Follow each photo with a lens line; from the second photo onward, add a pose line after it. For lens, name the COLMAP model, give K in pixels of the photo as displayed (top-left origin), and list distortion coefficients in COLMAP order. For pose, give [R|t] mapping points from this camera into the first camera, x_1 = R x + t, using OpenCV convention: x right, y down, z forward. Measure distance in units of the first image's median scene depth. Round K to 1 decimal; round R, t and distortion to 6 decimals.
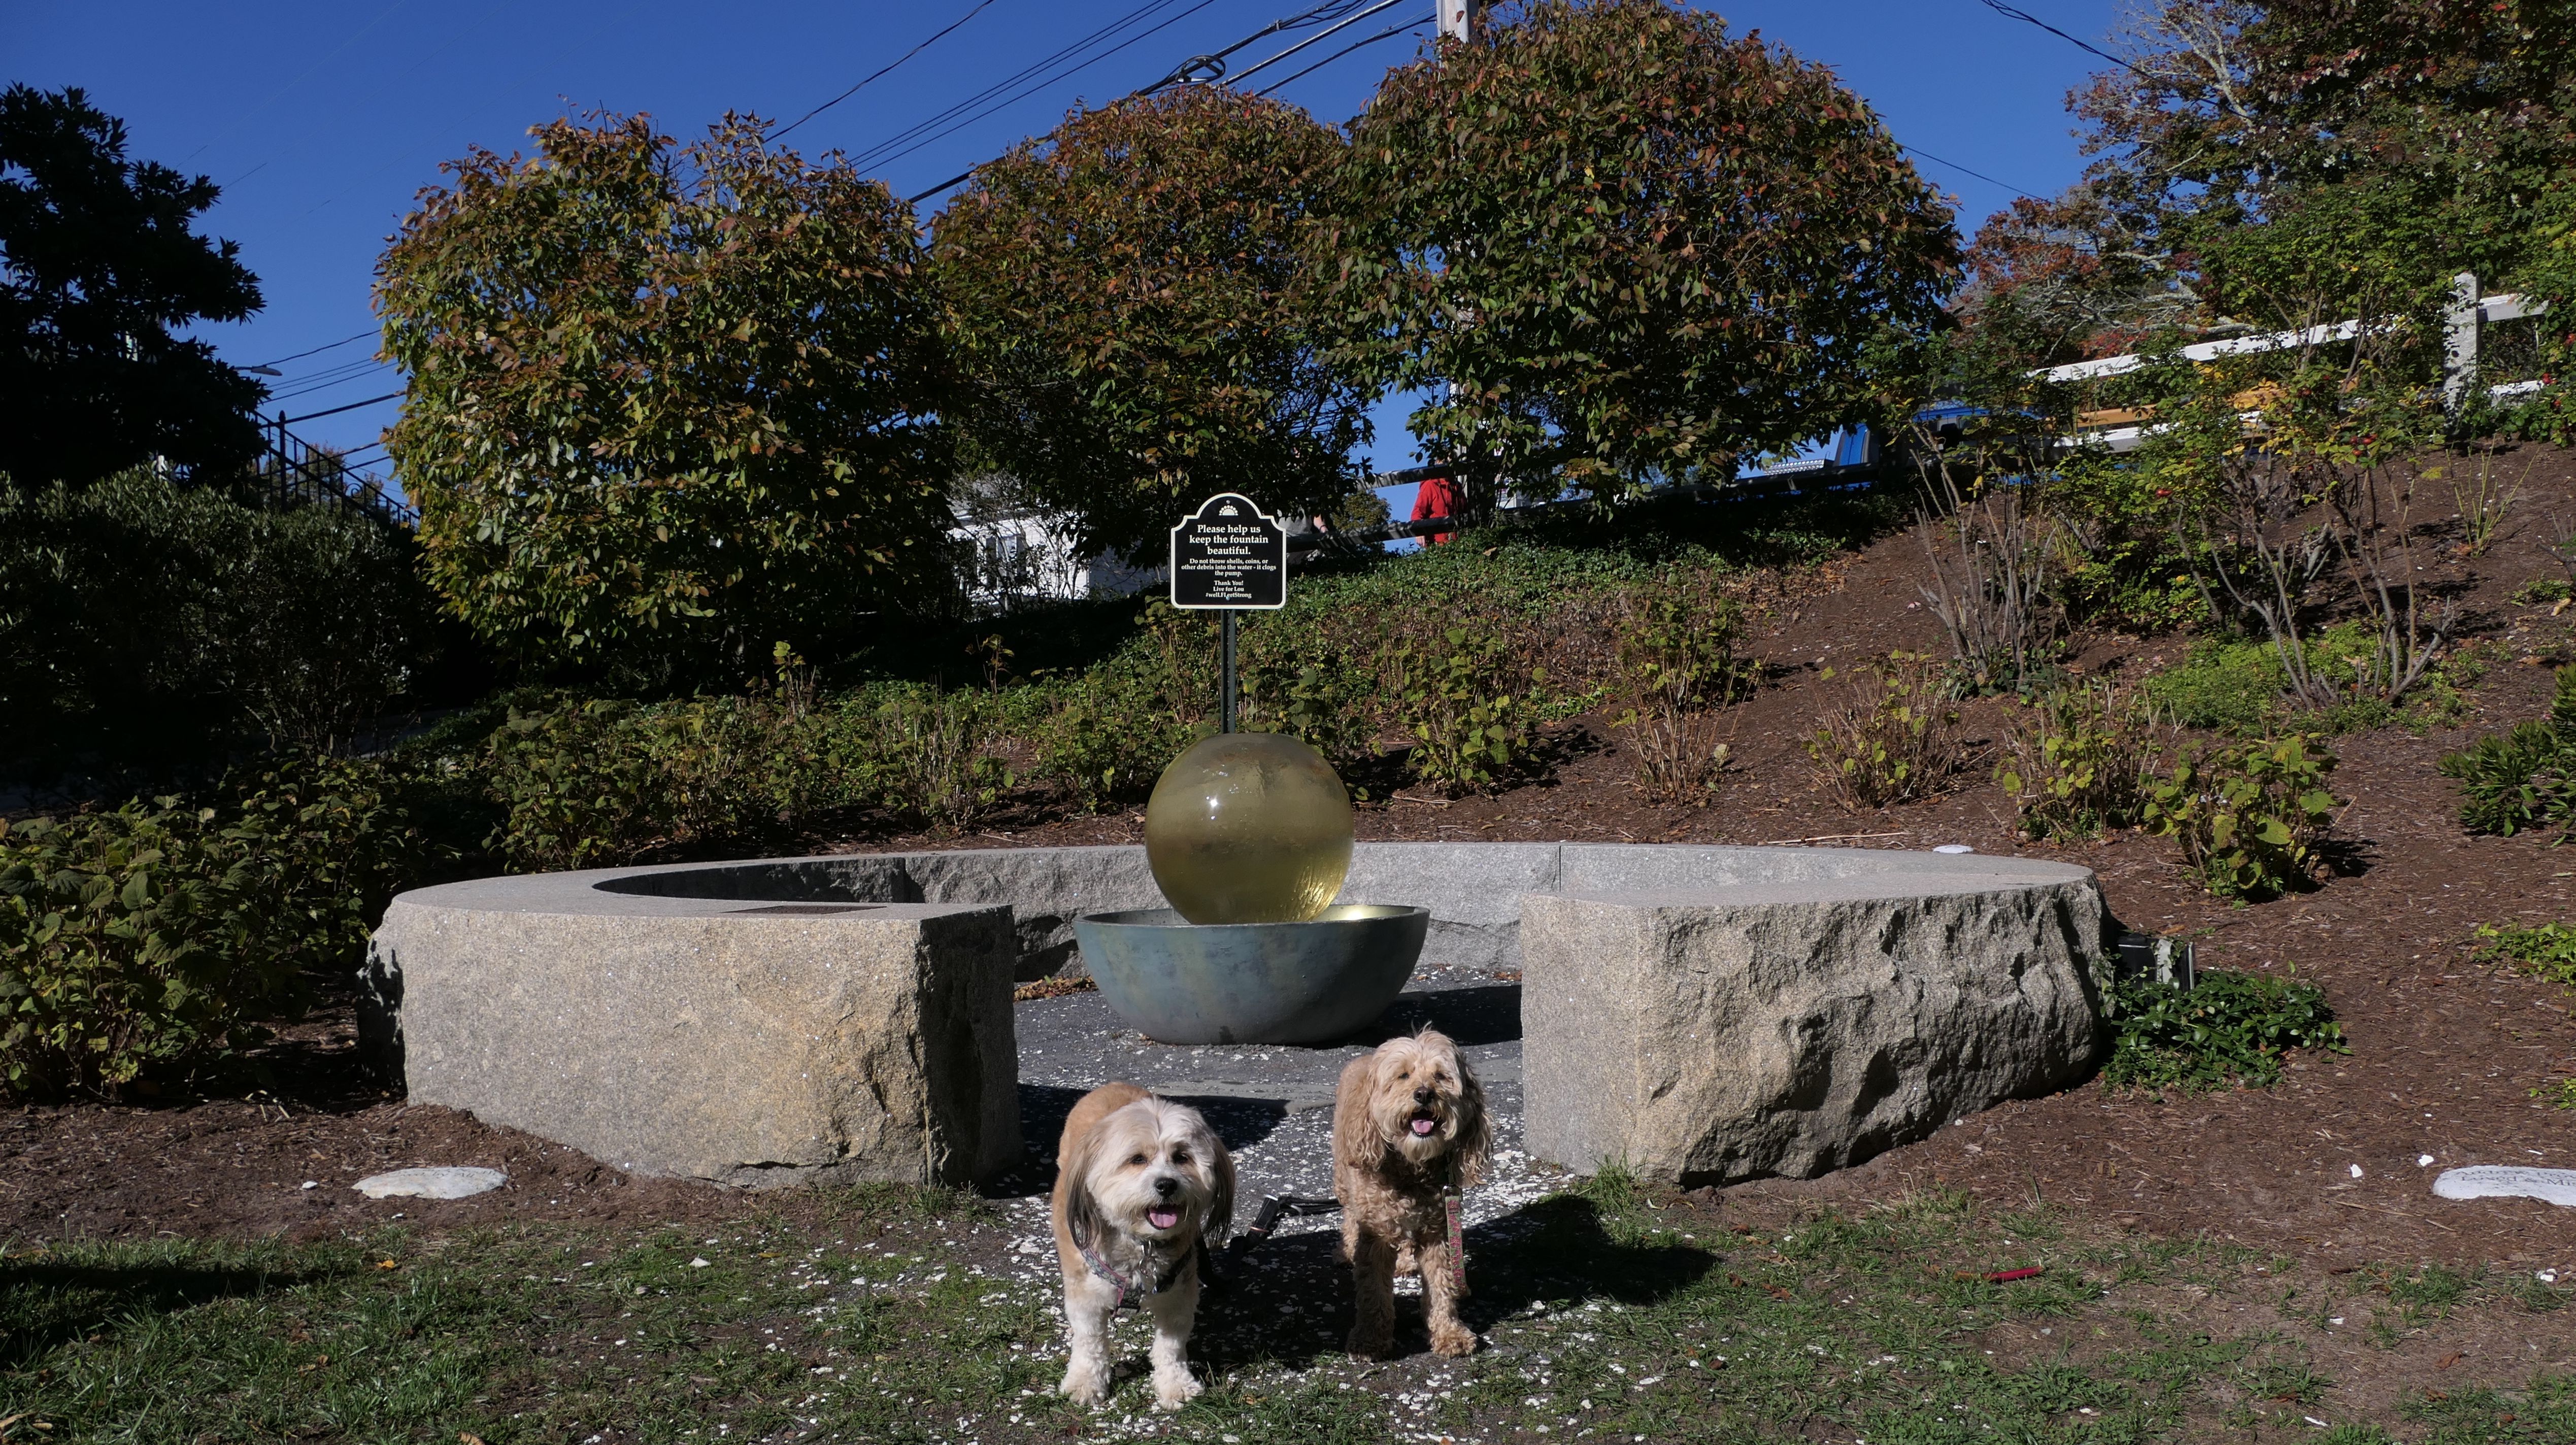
lens RADIAL K [[1898.8, 0, 1282.6], [0, 1898.8, 857.8], [0, 0, 1]] dist [-0.025862, 0.002674]
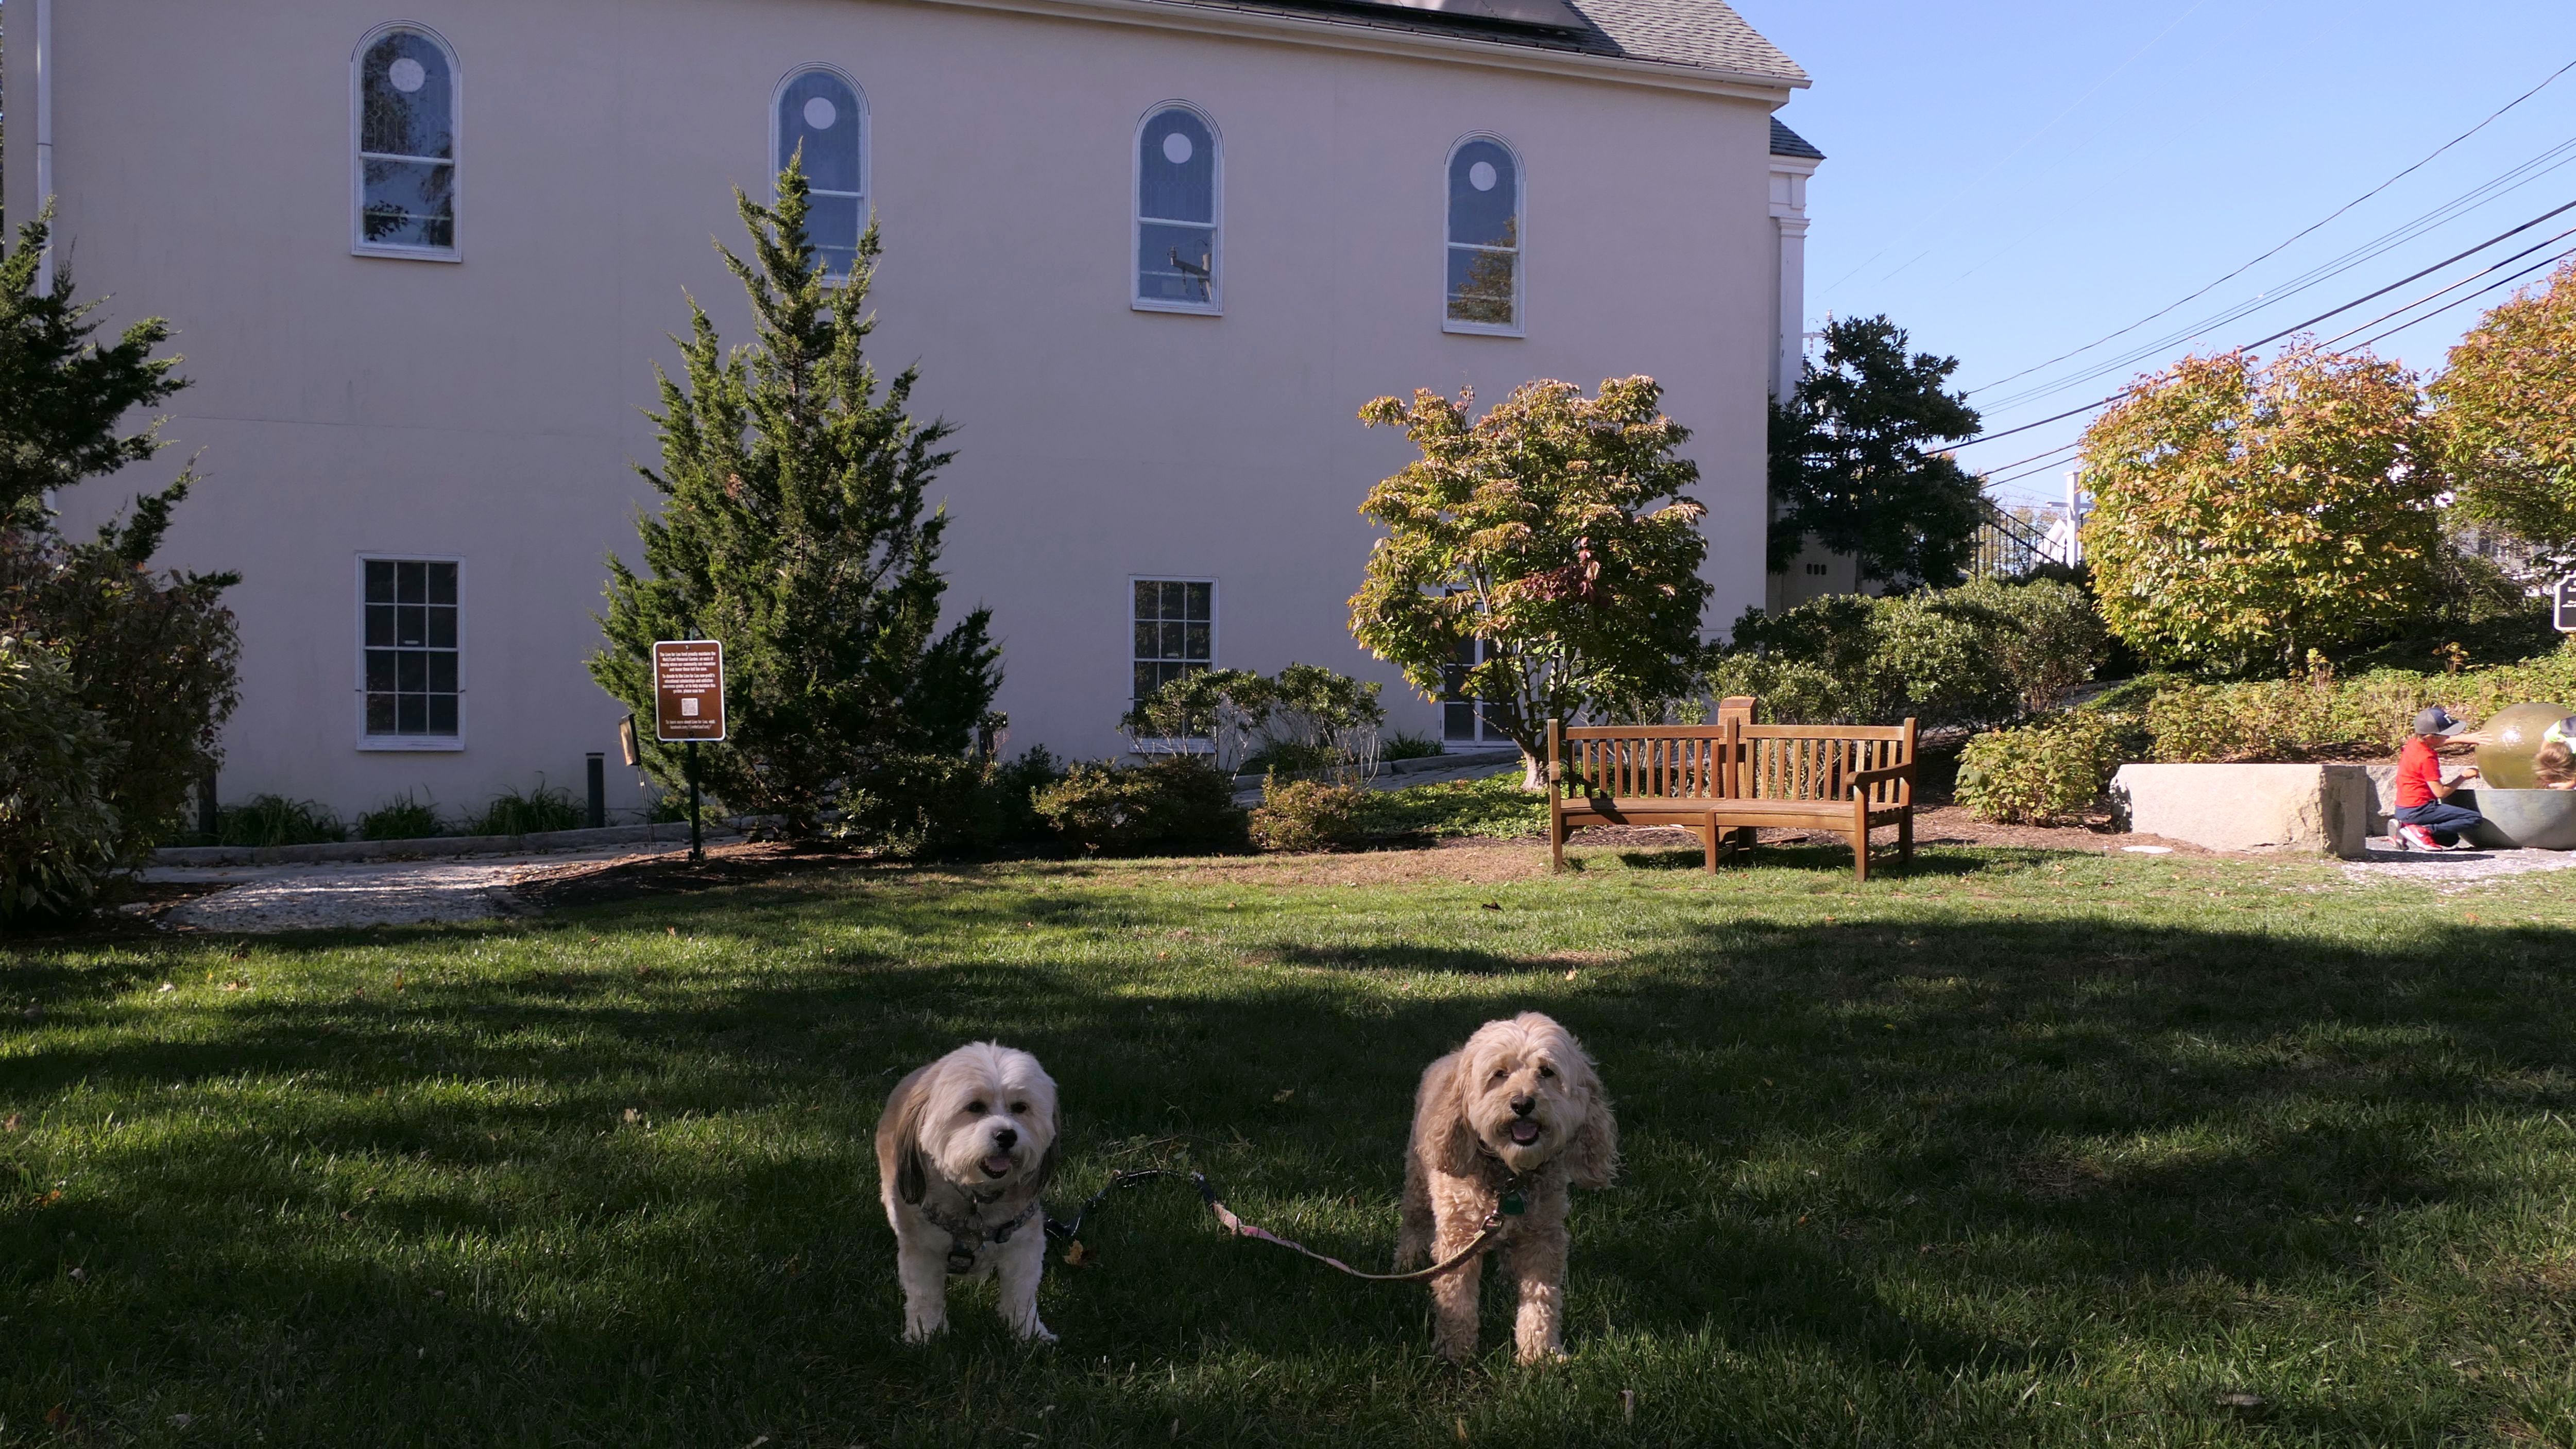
lens RADIAL K [[2021.7, 0, 1287.0], [0, 2021.7, 769.3], [0, 0, 1]] dist [0.007817, 0.006683]
pose [[0.727188, 0.026722, -0.685918, 0.325879], [-0.047738, 0.998791, -0.011699, 0.061472], [0.684776, 0.041251, 0.727585, -0.977257]]
